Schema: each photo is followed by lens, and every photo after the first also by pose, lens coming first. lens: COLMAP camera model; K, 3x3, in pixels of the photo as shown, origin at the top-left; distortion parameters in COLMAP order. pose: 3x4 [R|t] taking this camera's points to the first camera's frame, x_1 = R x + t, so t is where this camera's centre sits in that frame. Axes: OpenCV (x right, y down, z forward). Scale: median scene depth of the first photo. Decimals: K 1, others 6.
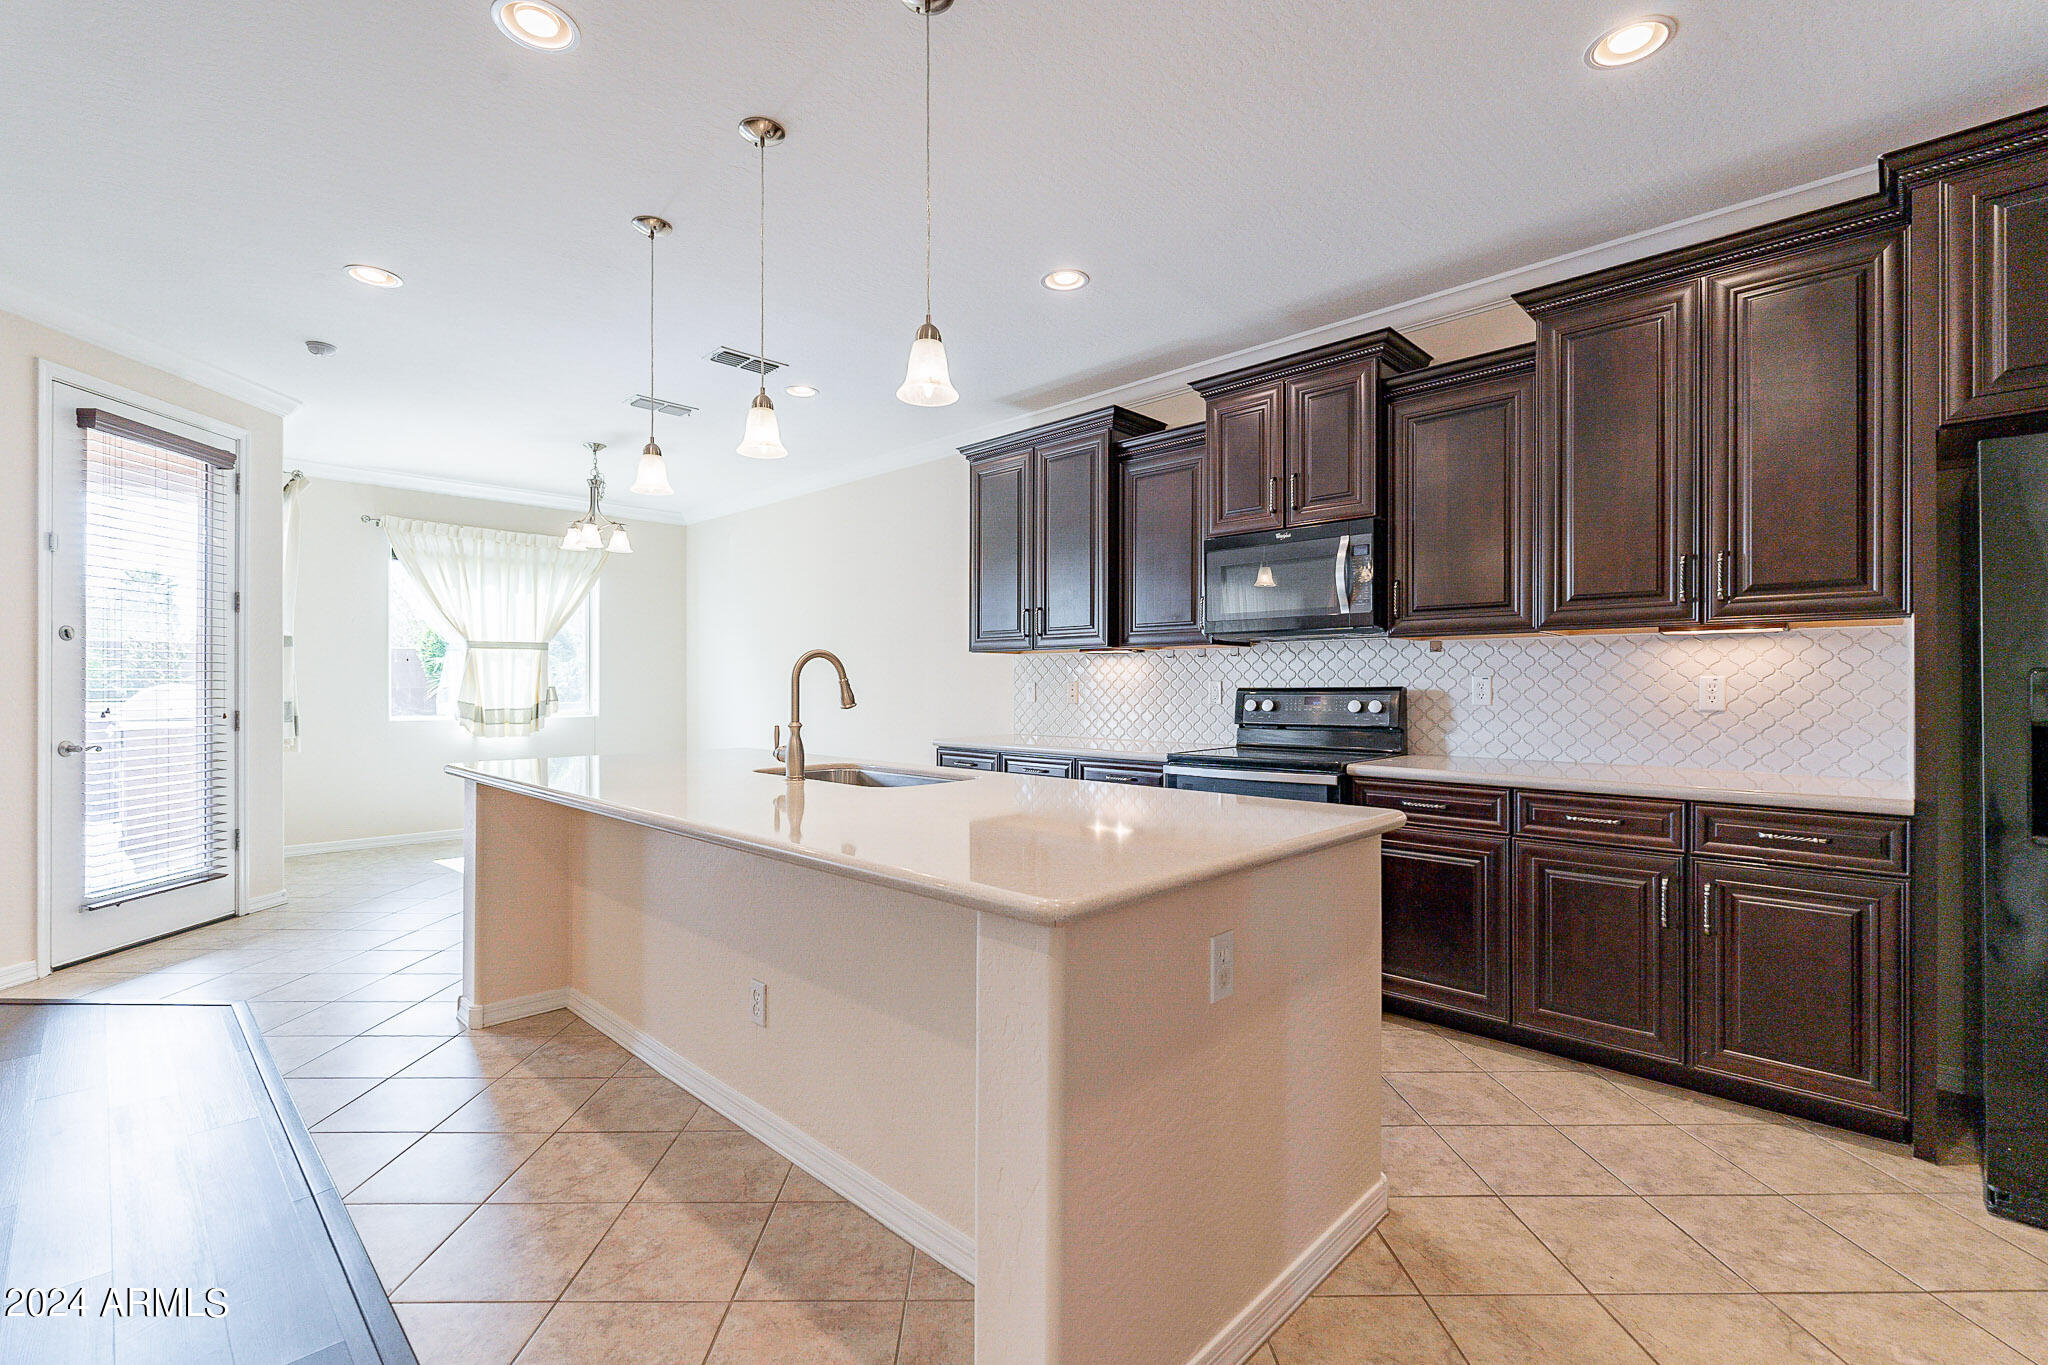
lens RADIAL K [[893.8, 0, 982.9], [0, 893.8, 687.4], [0, 0, 1]] dist [-0.002763, -0.000504]
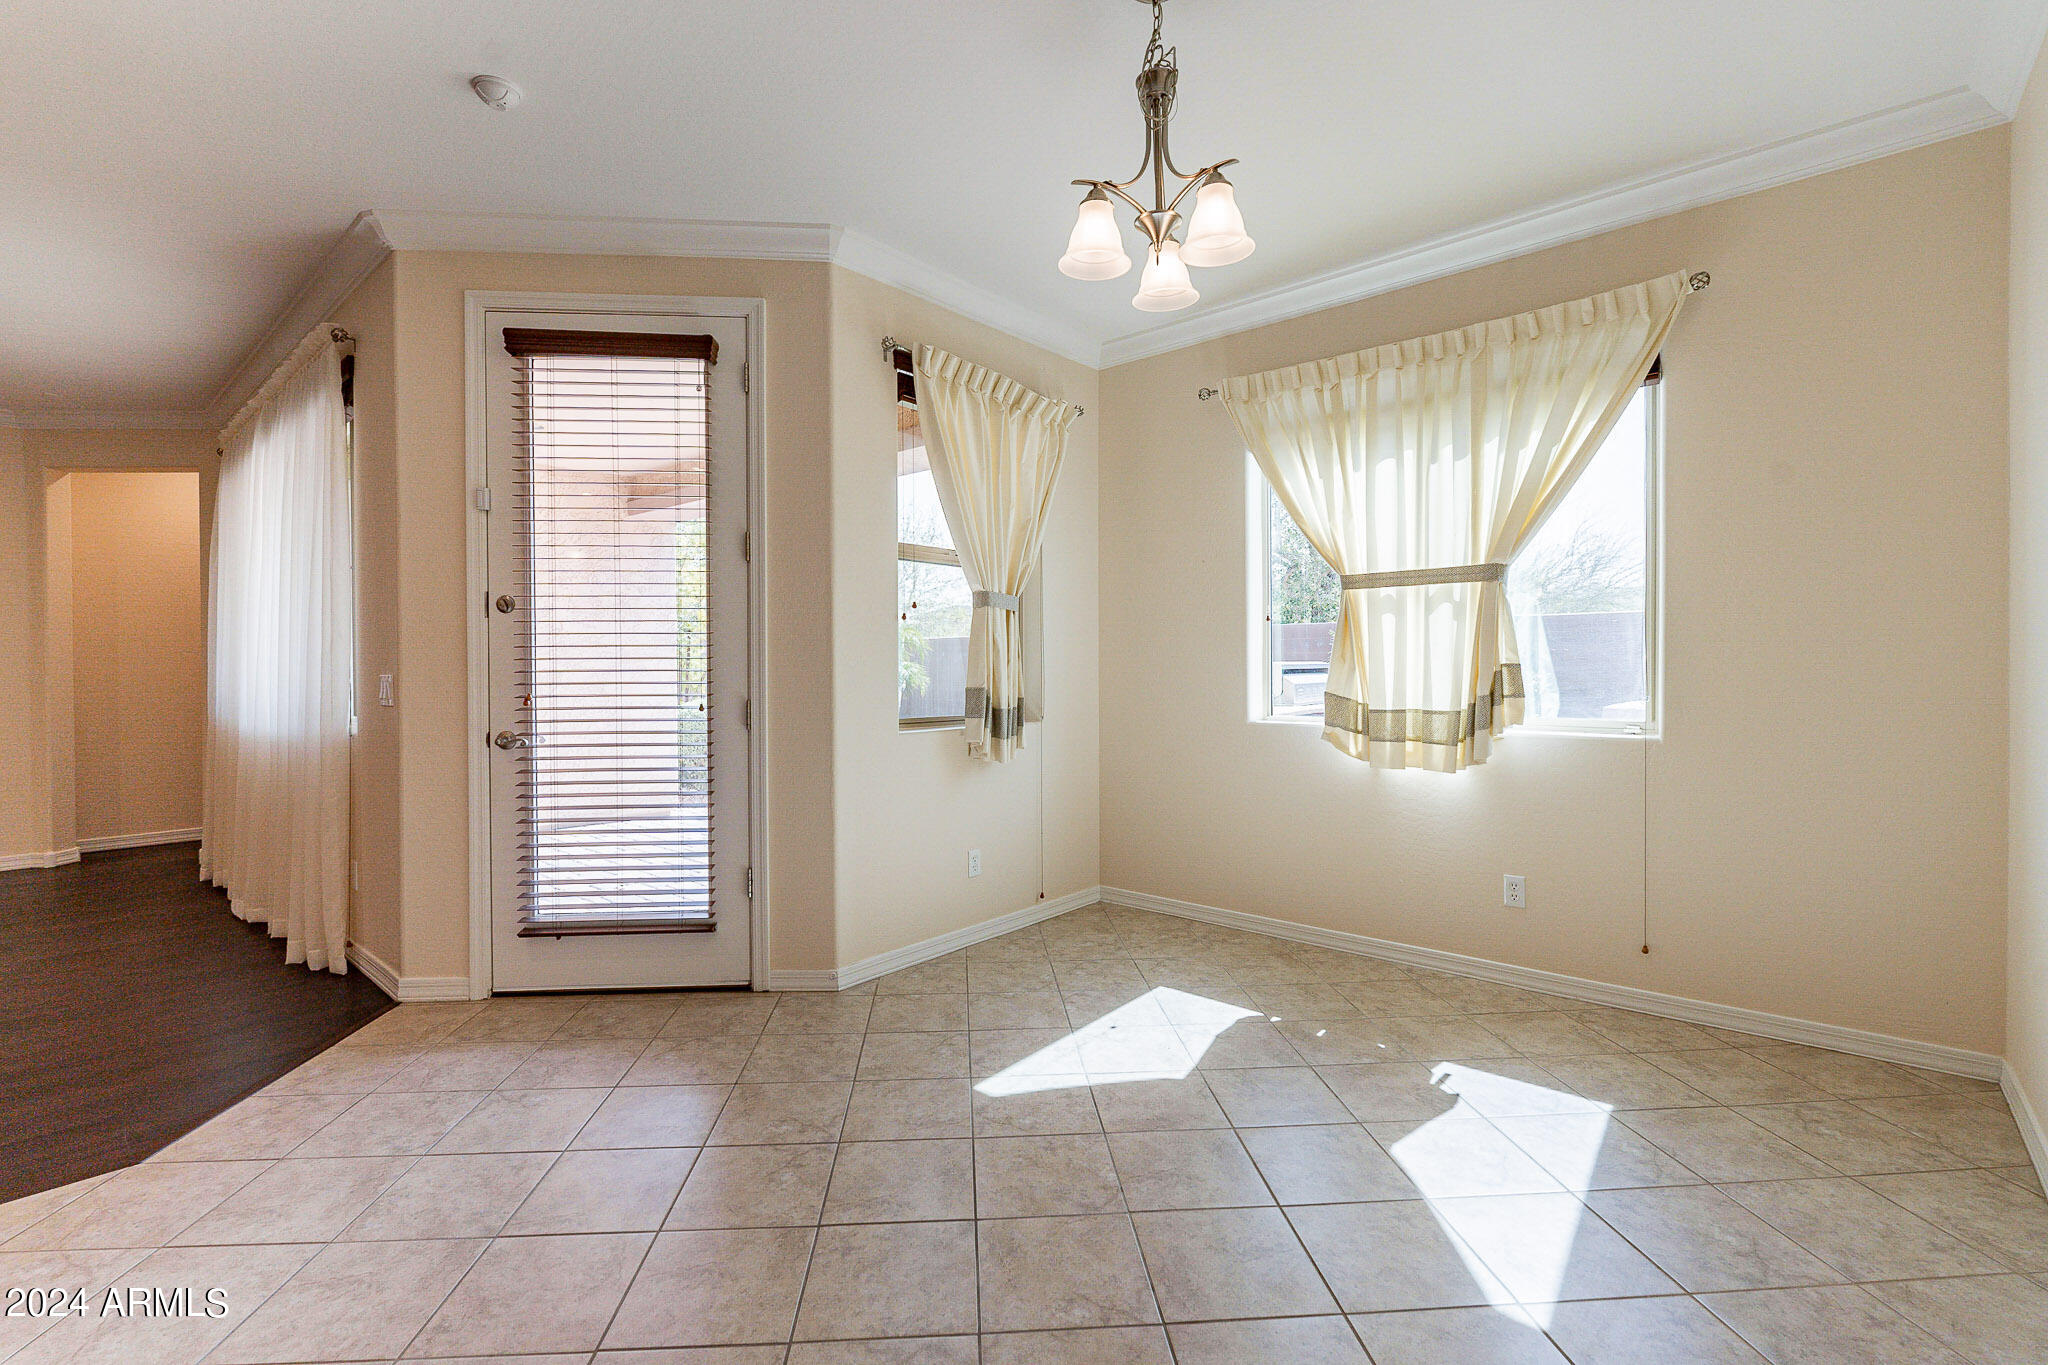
lens RADIAL K [[893.8, 0, 972.0], [0, 893.8, 676.4], [0, 0, 1]] dist [-0.002763, -0.000504]
pose [[0.084792, 0.009873, -0.996350, -0.154721], [0.002760, 0.999945, 0.010144, 0.000338], [0.996395, -0.003610, 0.084760, 1.465330]]
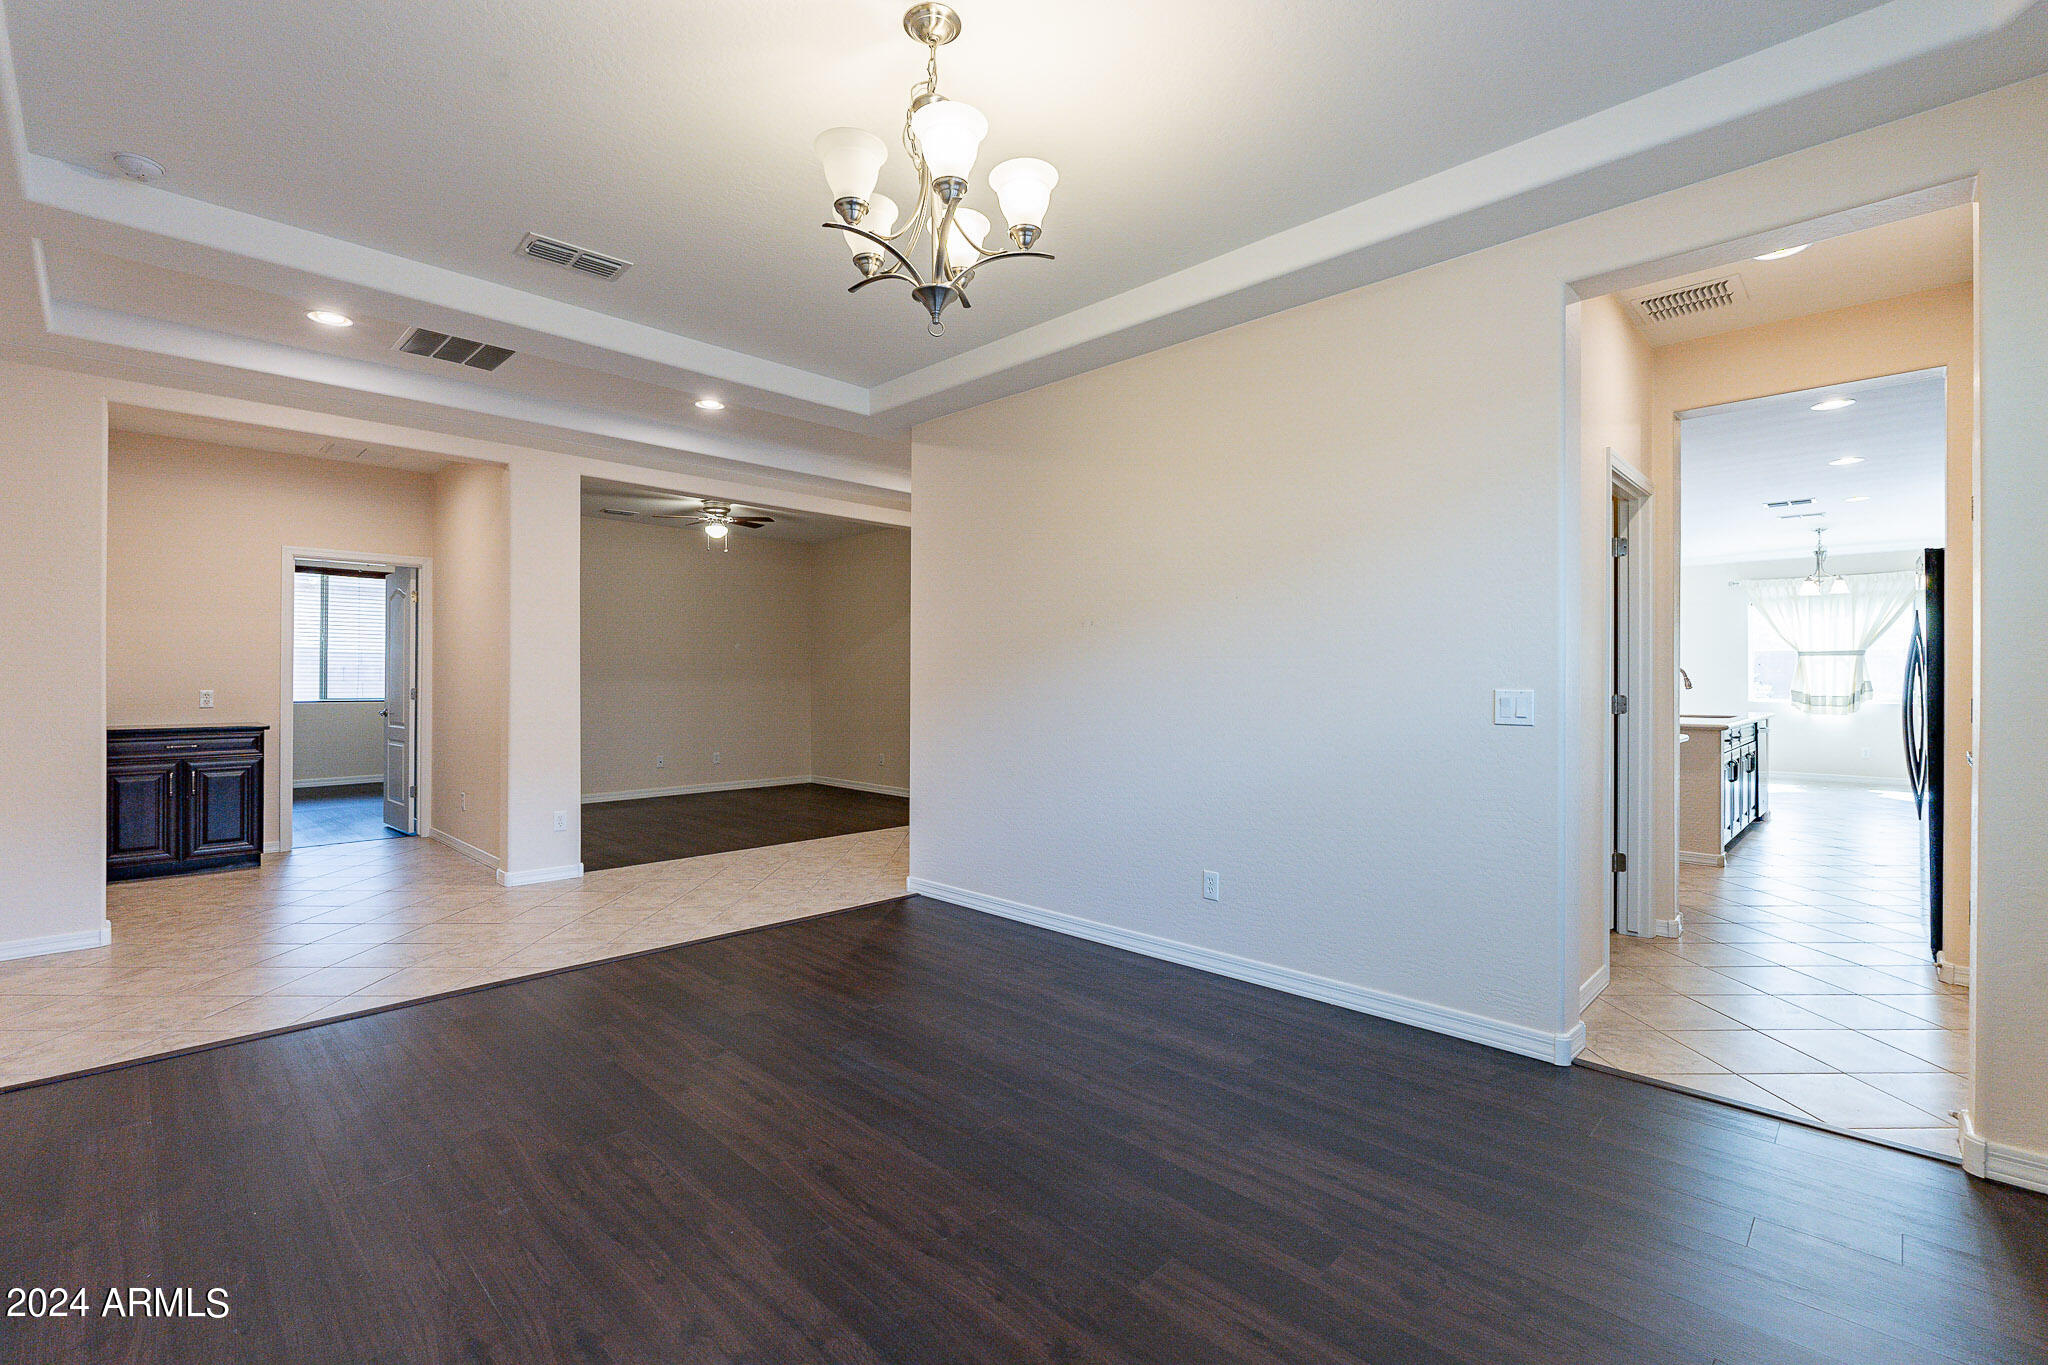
lens RADIAL K [[893.8, 0, 1001.9], [0, 893.8, 681.1], [0, 0, 1]] dist [-0.002763, -0.000504]
pose [[0.041219, -0.000478, -0.999150, 1.787988], [-0.001478, 0.999999, -0.000540, 0.004277], [0.999149, 0.001499, 0.041219, -0.864972]]
